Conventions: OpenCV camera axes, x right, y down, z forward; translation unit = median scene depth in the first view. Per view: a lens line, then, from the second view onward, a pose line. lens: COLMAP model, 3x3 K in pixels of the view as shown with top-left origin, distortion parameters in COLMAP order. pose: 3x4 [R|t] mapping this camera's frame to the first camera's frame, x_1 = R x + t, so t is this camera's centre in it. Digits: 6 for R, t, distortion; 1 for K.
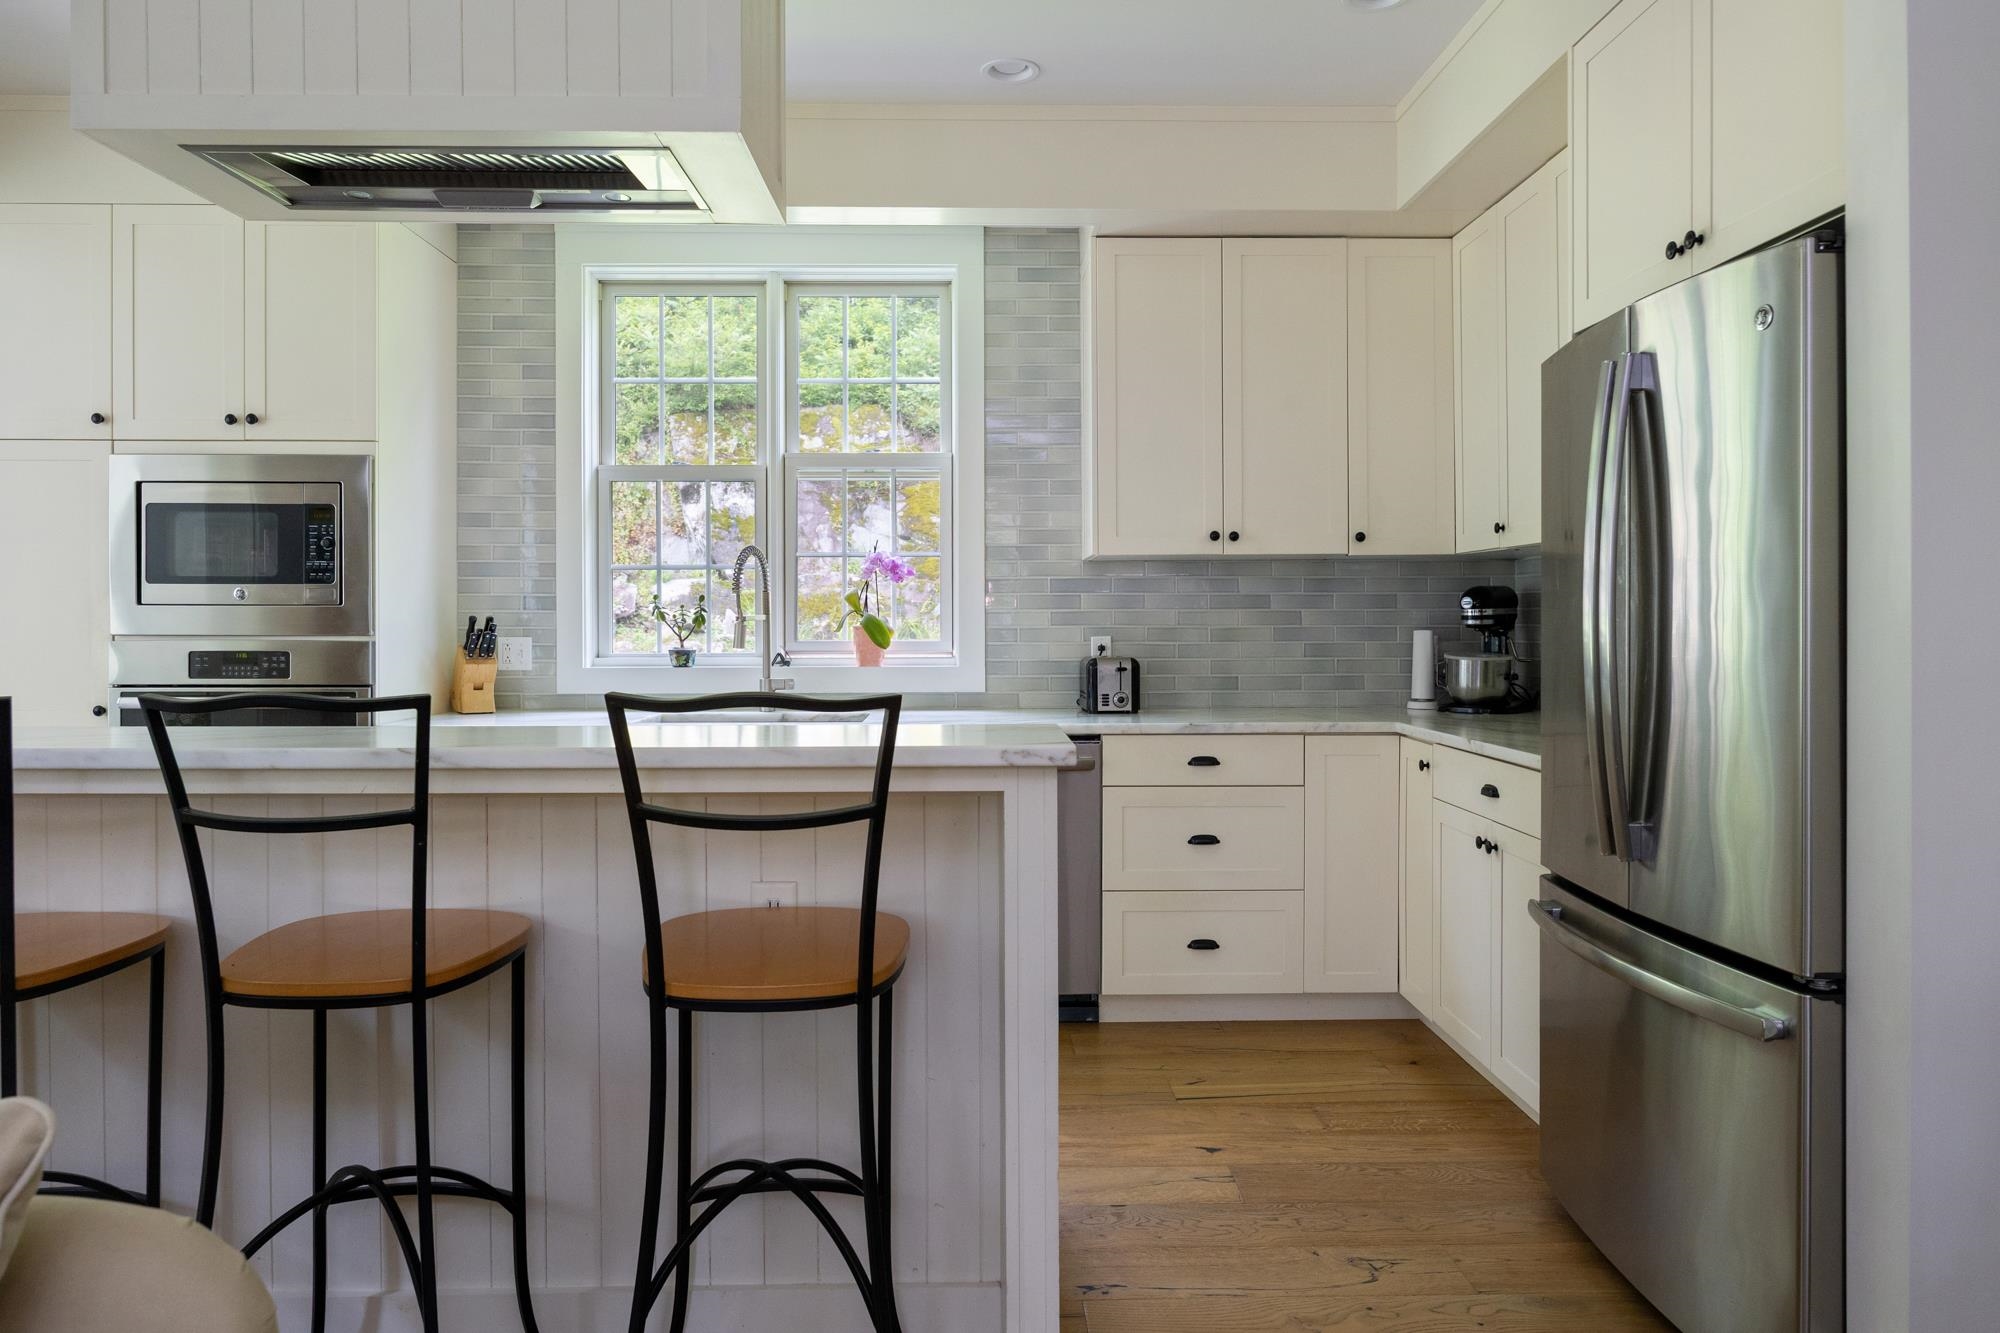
lens RADIAL K [[1318.4, 0, 986.9], [0, 1318.4, 633.1], [0, 0, 1]] dist [-0.007562, 0.006499]
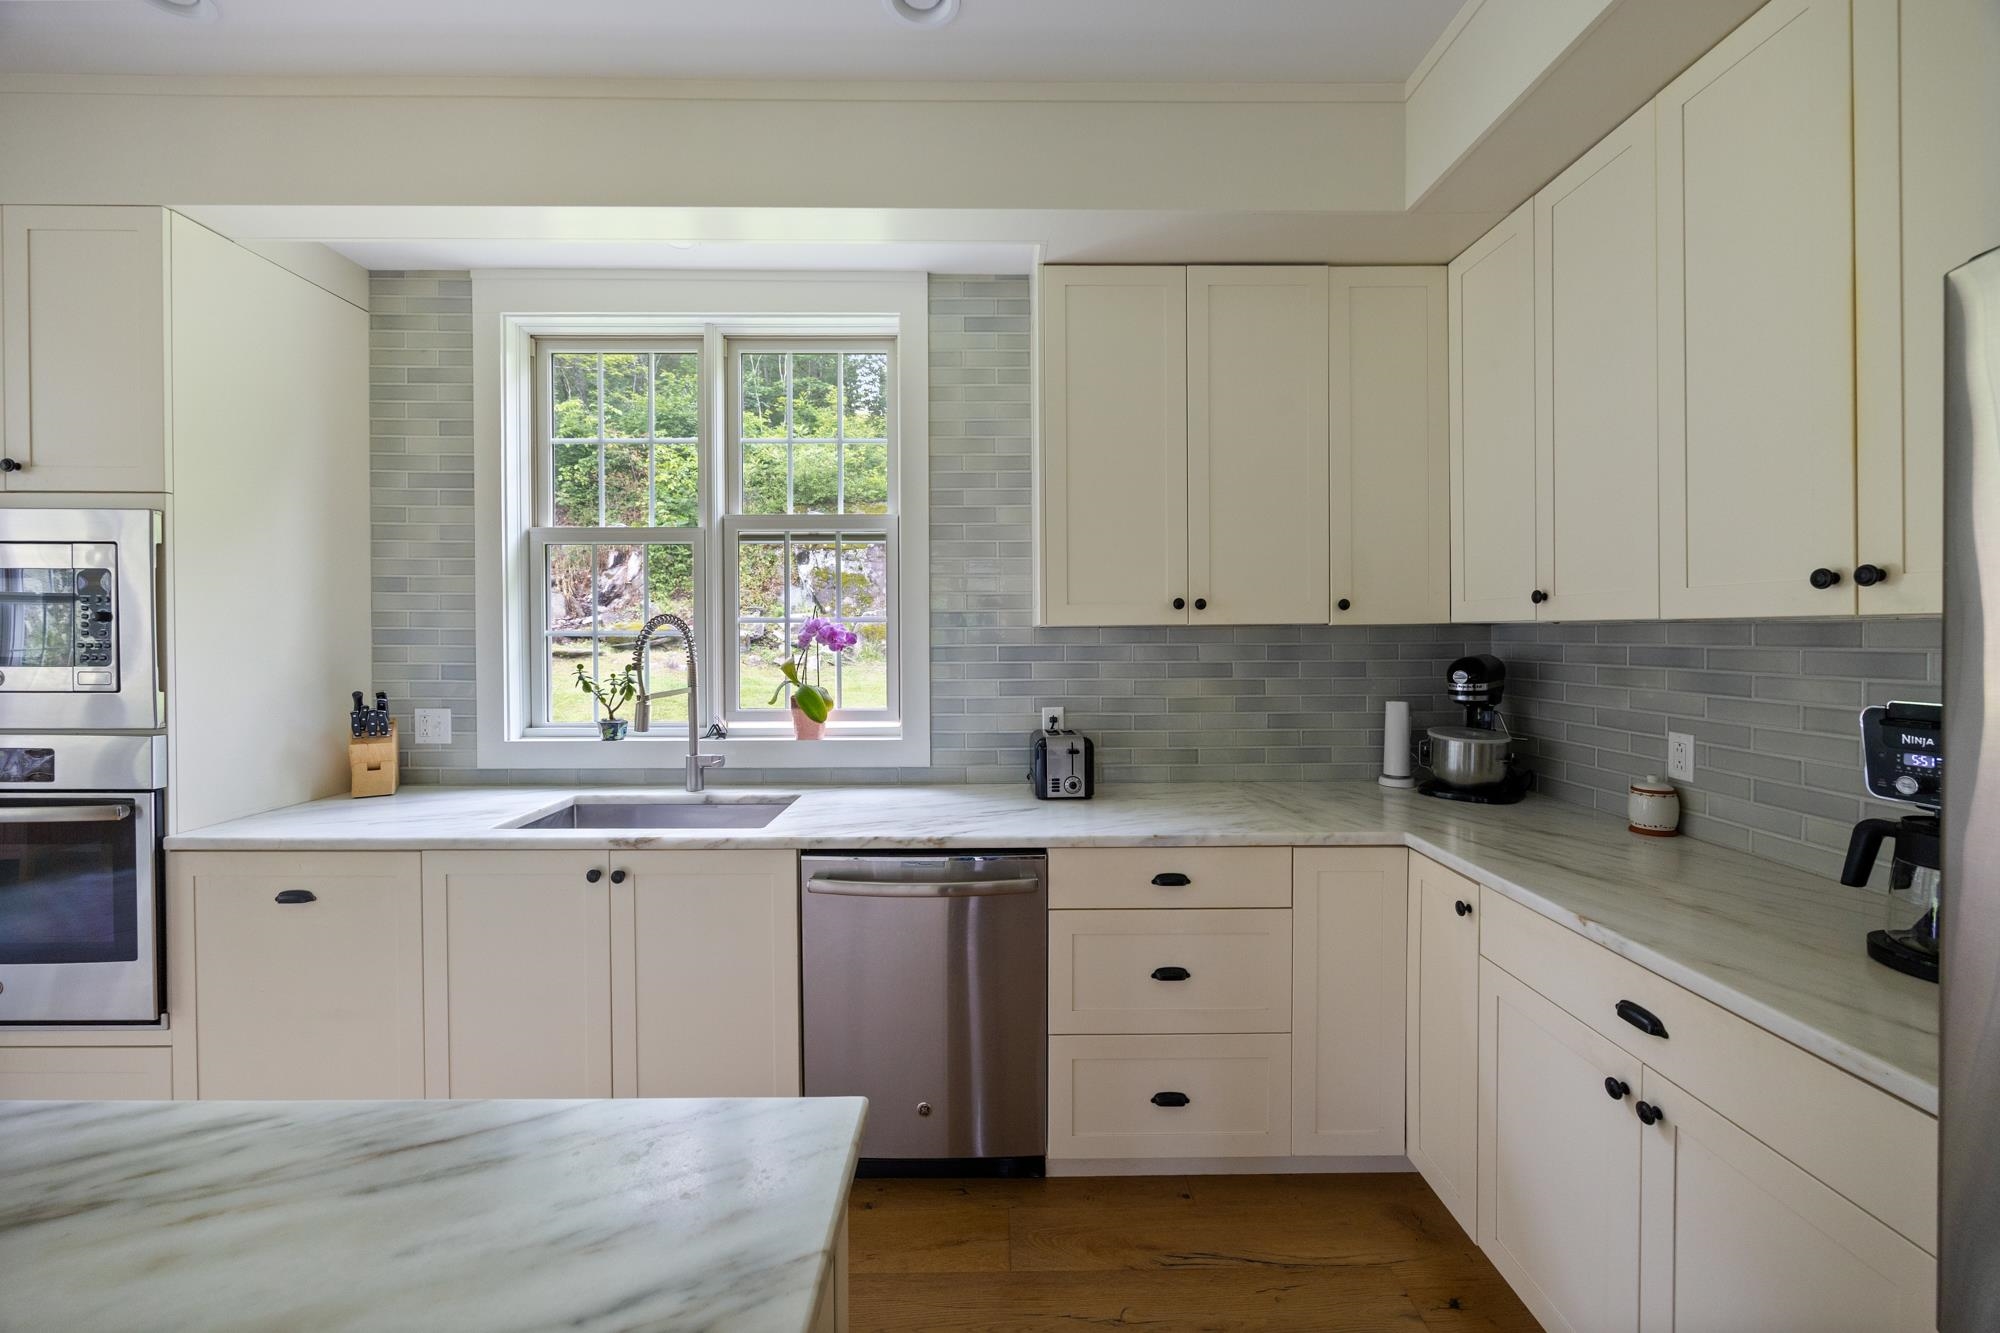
lens RADIAL K [[776.6, 0, 1002.2], [0, 776.6, 645.4], [0, 0, 1]] dist [0.000540, -0.001372]
pose [[0.999986, -0.000792, -0.005182, 0.053682], [0.000814, 0.999991, 0.004140, -0.044739], [0.005178, -0.004144, 0.999978, 0.447711]]
